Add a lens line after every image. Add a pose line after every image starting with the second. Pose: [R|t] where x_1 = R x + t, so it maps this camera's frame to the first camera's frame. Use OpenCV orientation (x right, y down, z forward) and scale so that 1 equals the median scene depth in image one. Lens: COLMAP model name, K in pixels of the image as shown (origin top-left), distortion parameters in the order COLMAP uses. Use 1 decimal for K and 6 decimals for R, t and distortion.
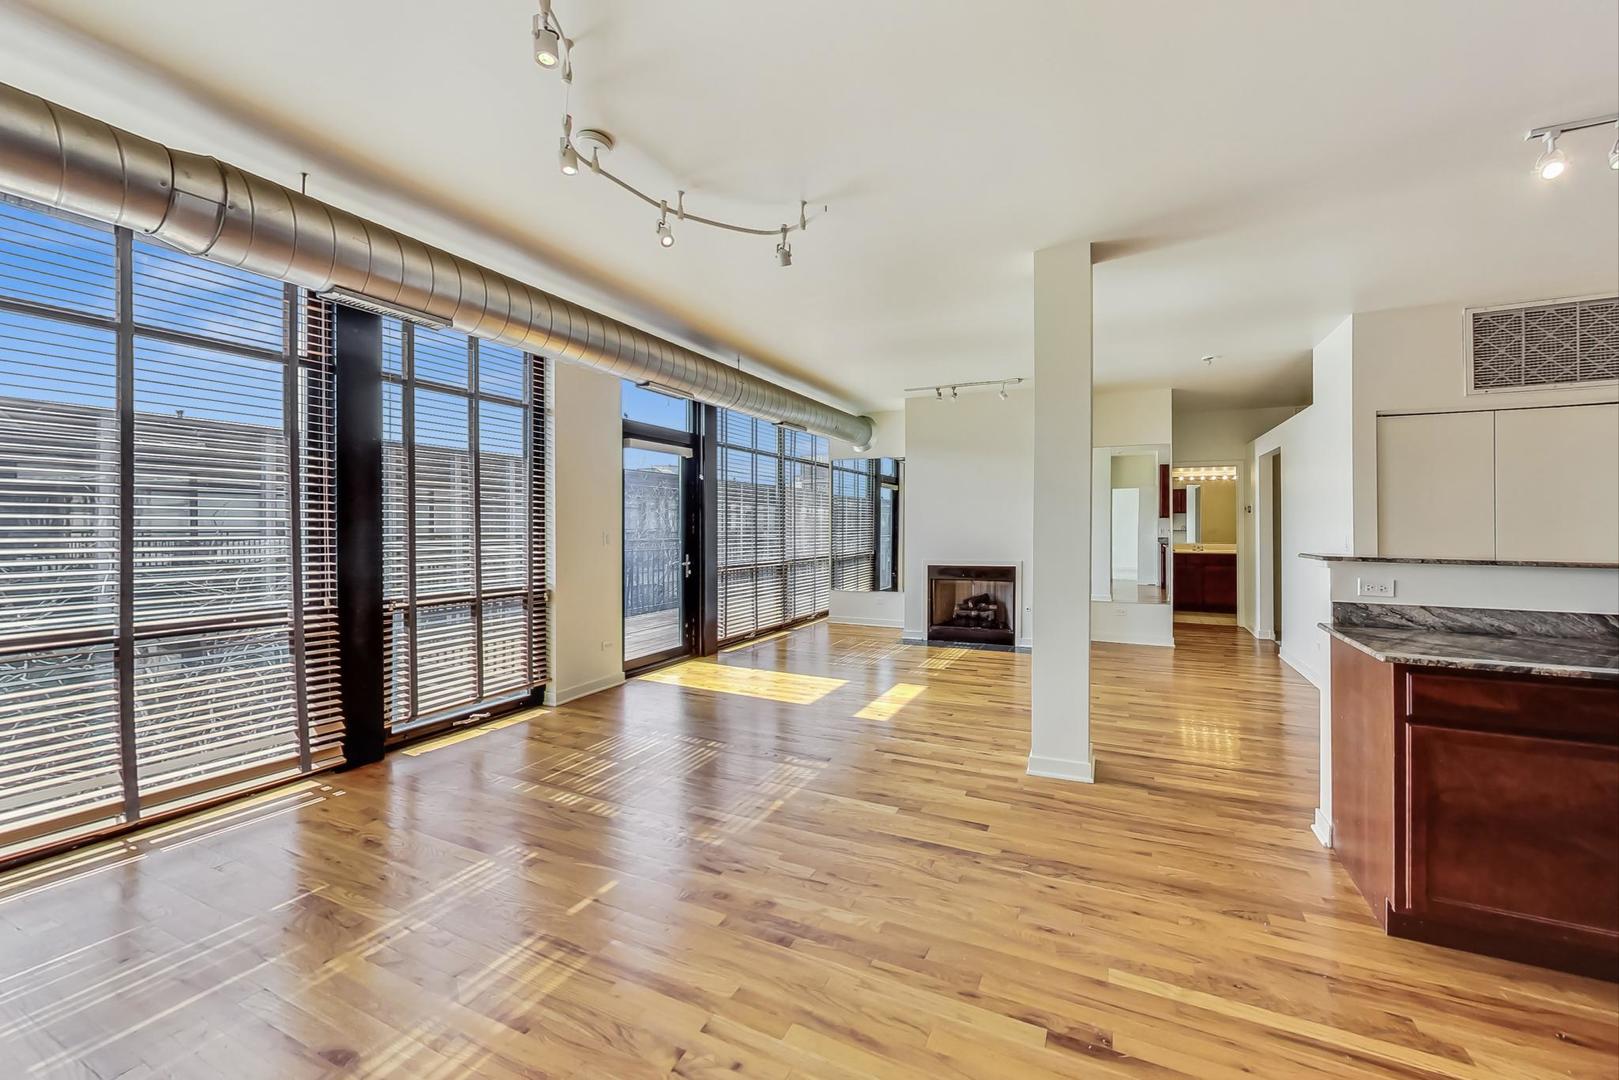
lens RADIAL K [[584.3, 0, 882.4], [0, 584.3, 529.9], [0, 0, 1]] dist [-0.001334, -0.000814]
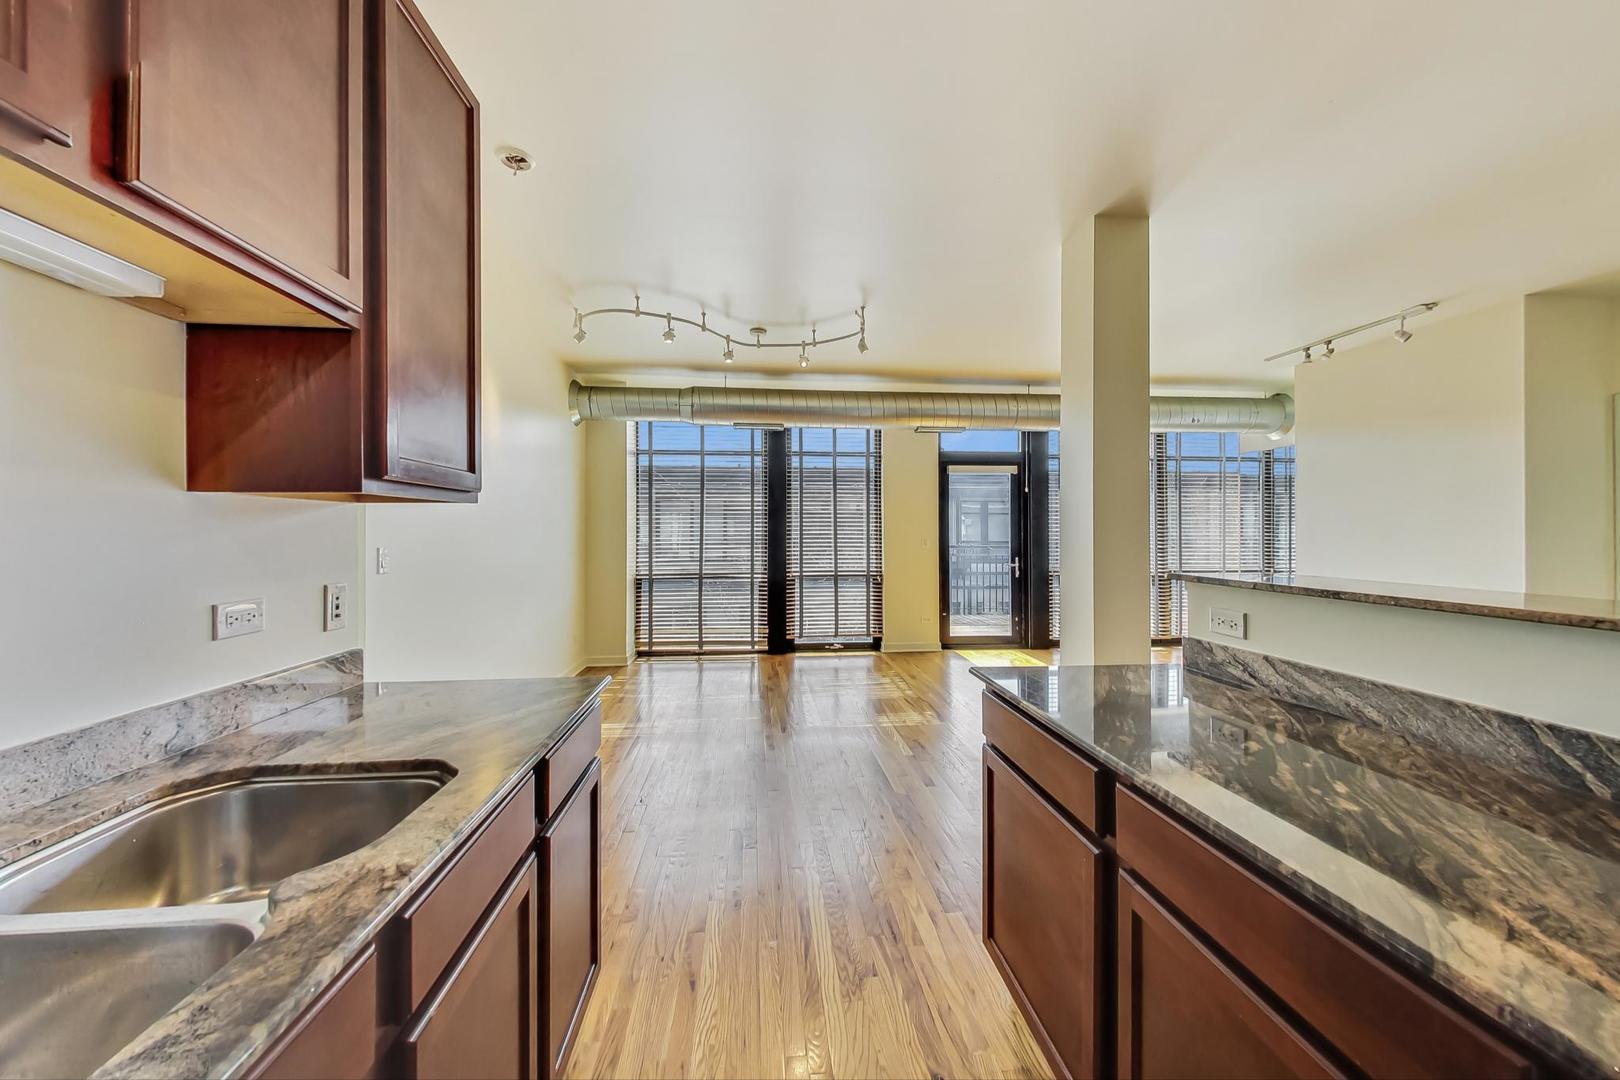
lens RADIAL K [[584.6, 0, 813.3], [0, 584.6, 536.3], [0, 0, 1]] dist [-0.001334, -0.000814]
pose [[0.470291, 0.006130, -0.882490, 0.855733], [-0.006590, 0.999972, 0.003434, -0.000721], [0.882487, 0.004201, 0.470319, 0.170311]]
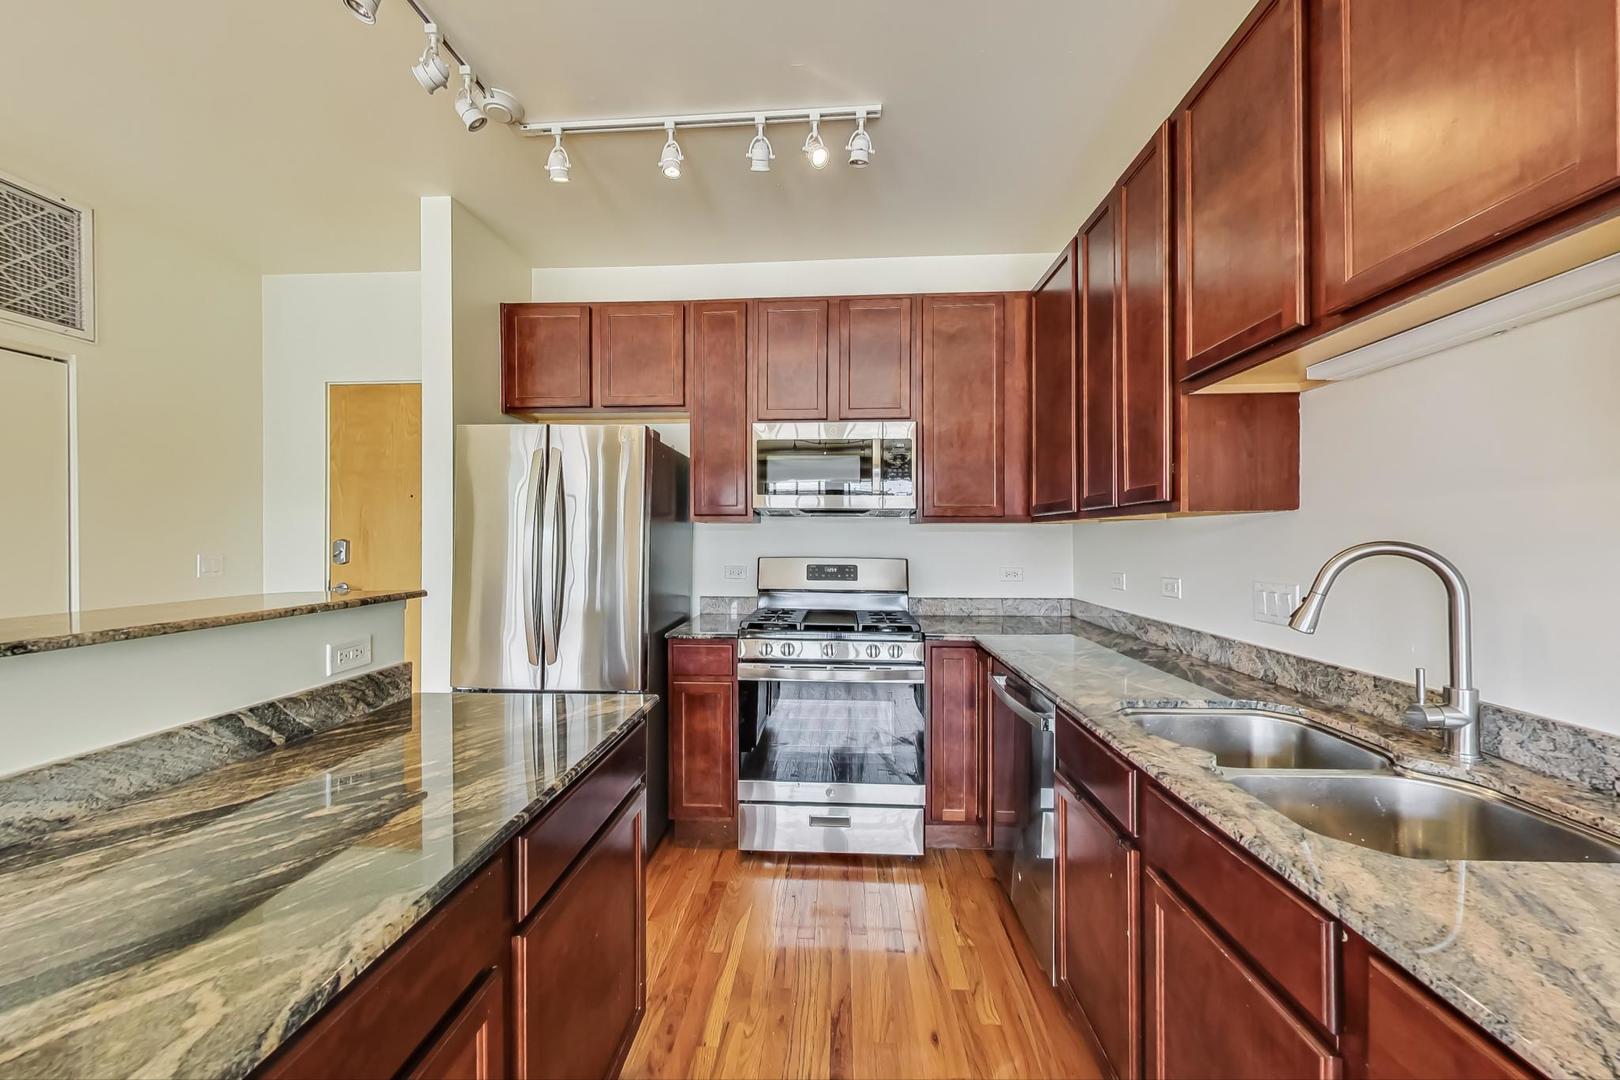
lens RADIAL K [[584.6, 0, 809.2], [0, 584.6, 544.9], [0, 0, 1]] dist [-0.001334, -0.000814]
pose [[-0.334680, -0.007553, 0.942302, 0.358726], [0.009572, 0.999889, 0.011414, -0.004139], [-0.942283, 0.012840, -0.334571, 0.428104]]
